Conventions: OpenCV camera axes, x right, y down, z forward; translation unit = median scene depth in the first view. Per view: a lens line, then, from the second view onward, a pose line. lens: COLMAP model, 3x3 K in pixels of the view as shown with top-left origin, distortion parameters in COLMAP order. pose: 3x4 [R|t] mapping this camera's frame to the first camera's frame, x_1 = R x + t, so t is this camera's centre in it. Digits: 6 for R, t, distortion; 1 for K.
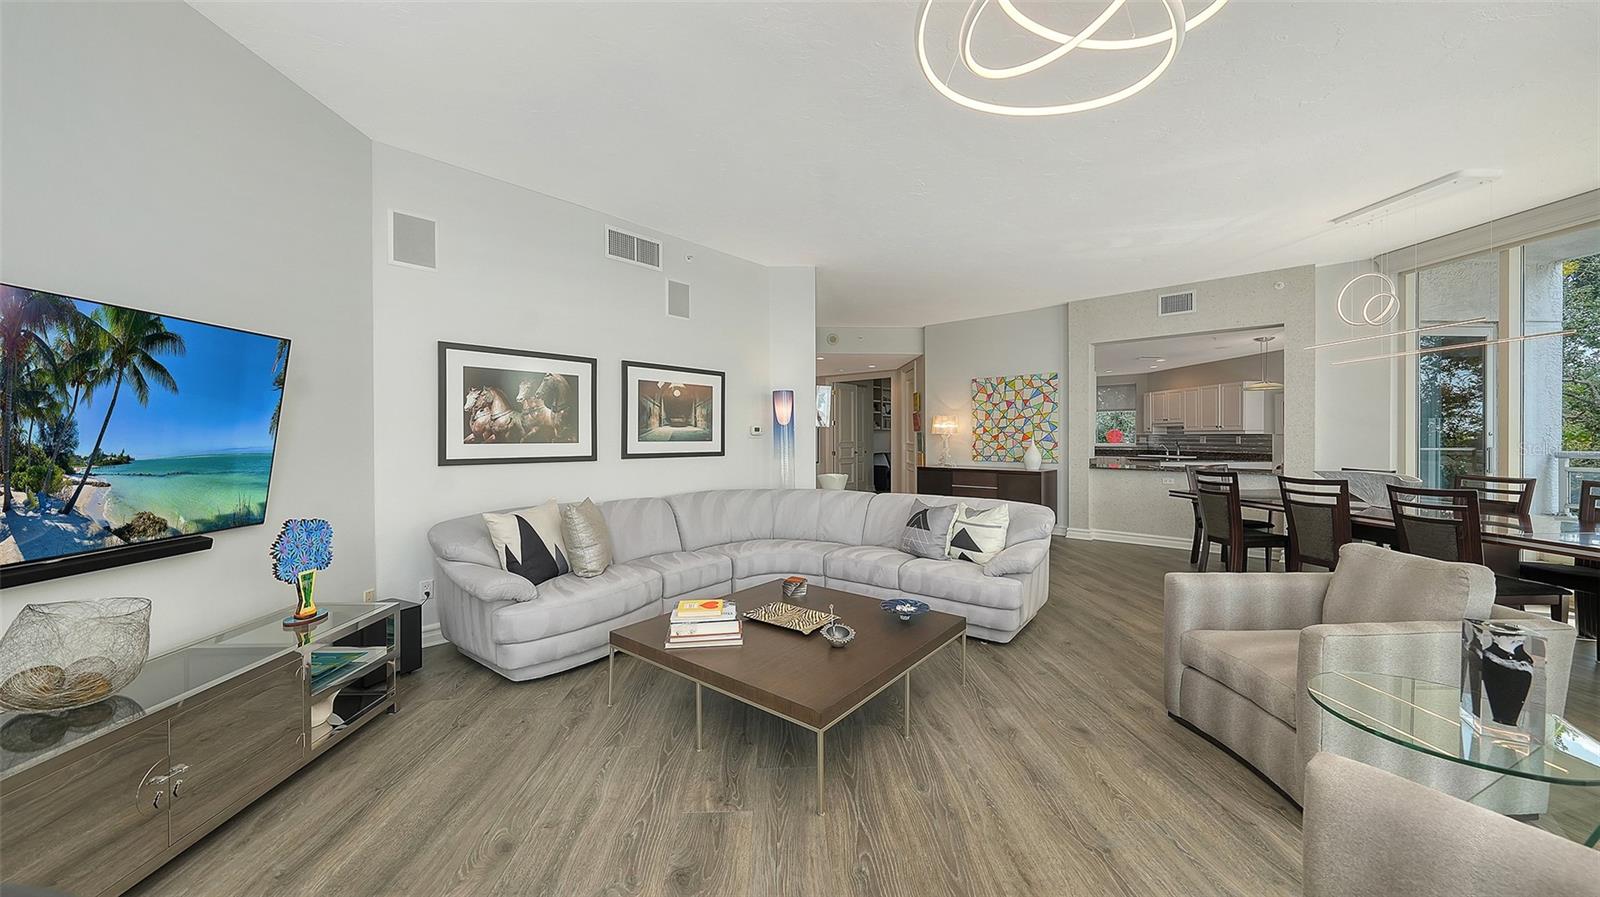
lens RADIAL K [[560.8, 0, 787.3], [0, 560.8, 436.4], [0, 0, 1]] dist [-0.001047, -0.000558]
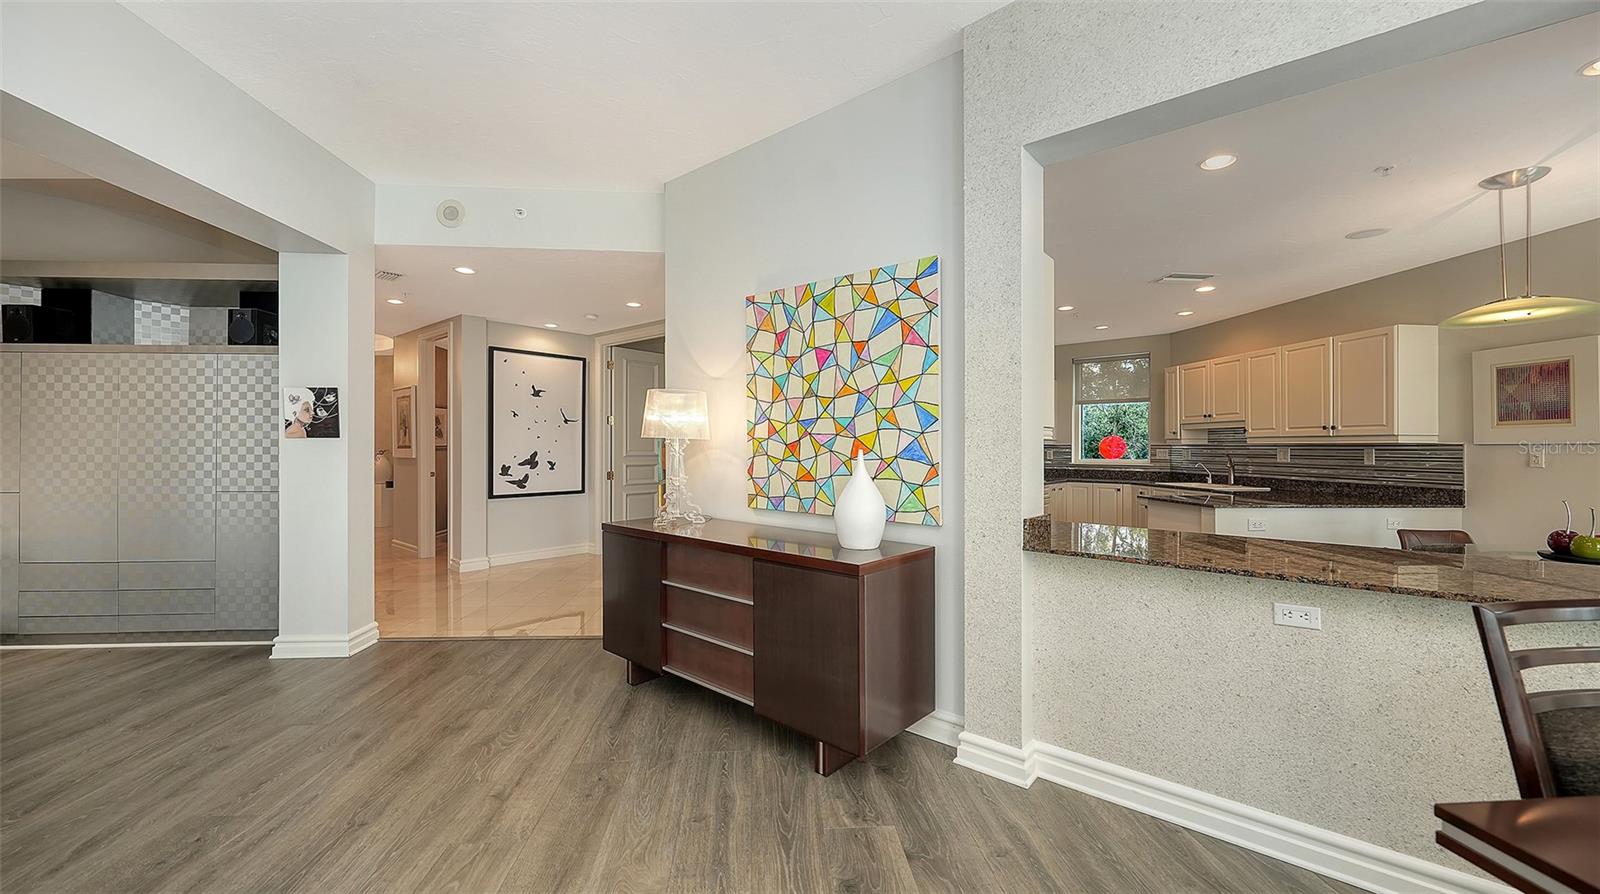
lens RADIAL K [[626.4, 0, 797.4], [0, 626.4, 446.9], [0, 0, 1]] dist [0.009978, -0.001756]
pose [[0.998373, 0.002707, 0.056959, 0.350002], [-0.002670, 0.999996, -0.000720, 0.001050], [-0.056961, 0.000566, 0.998376, 0.585641]]
